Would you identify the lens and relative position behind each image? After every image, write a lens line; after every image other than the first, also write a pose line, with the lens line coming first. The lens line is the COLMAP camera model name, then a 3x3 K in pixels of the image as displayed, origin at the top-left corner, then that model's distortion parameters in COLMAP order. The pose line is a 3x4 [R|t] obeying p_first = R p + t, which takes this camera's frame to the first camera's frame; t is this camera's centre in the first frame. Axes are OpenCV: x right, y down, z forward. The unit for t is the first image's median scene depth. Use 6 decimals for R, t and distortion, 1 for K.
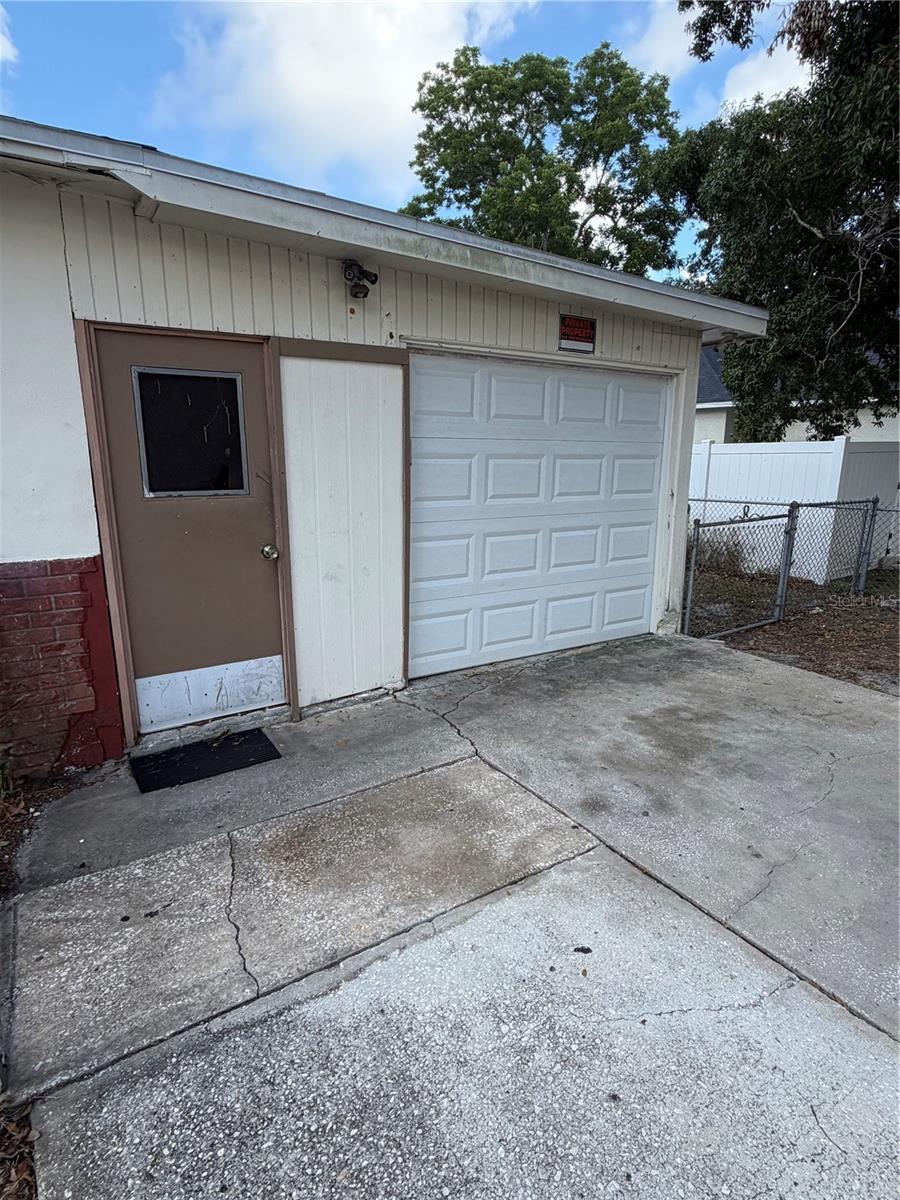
lens RADIAL K [[644.0, 0, 449.8], [0, 644.0, 602.4], [0, 0, 1]] dist [0.003539, -0.000525]
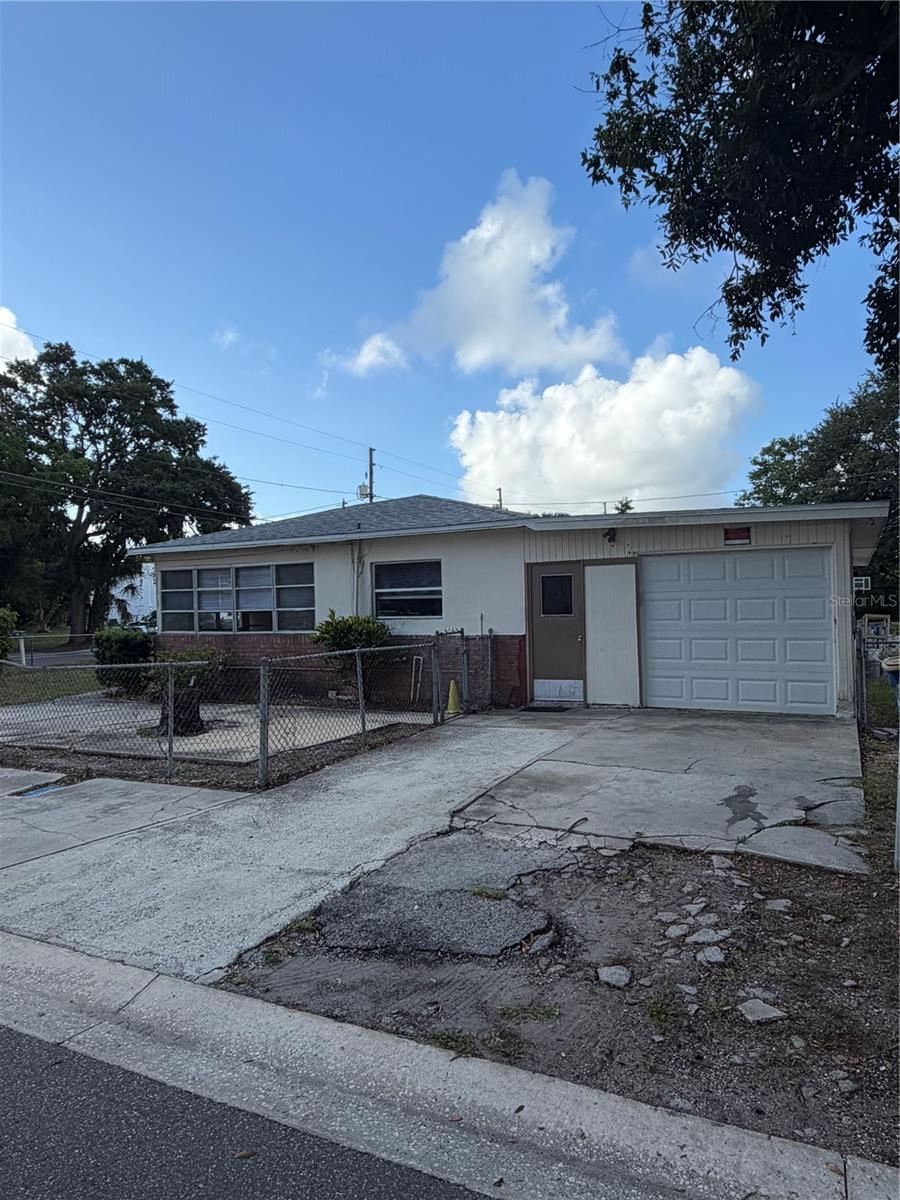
lens RADIAL K [[776.8, 0, 449.4], [0, 776.8, 599.9], [0, 0, 1]] dist [0.002586, 0.000182]
pose [[0.493246, -0.032771, -0.869272, 2.084434], [-0.185463, 0.972353, -0.141894, 0.299884], [0.849889, 0.231206, 0.473531, -0.917039]]
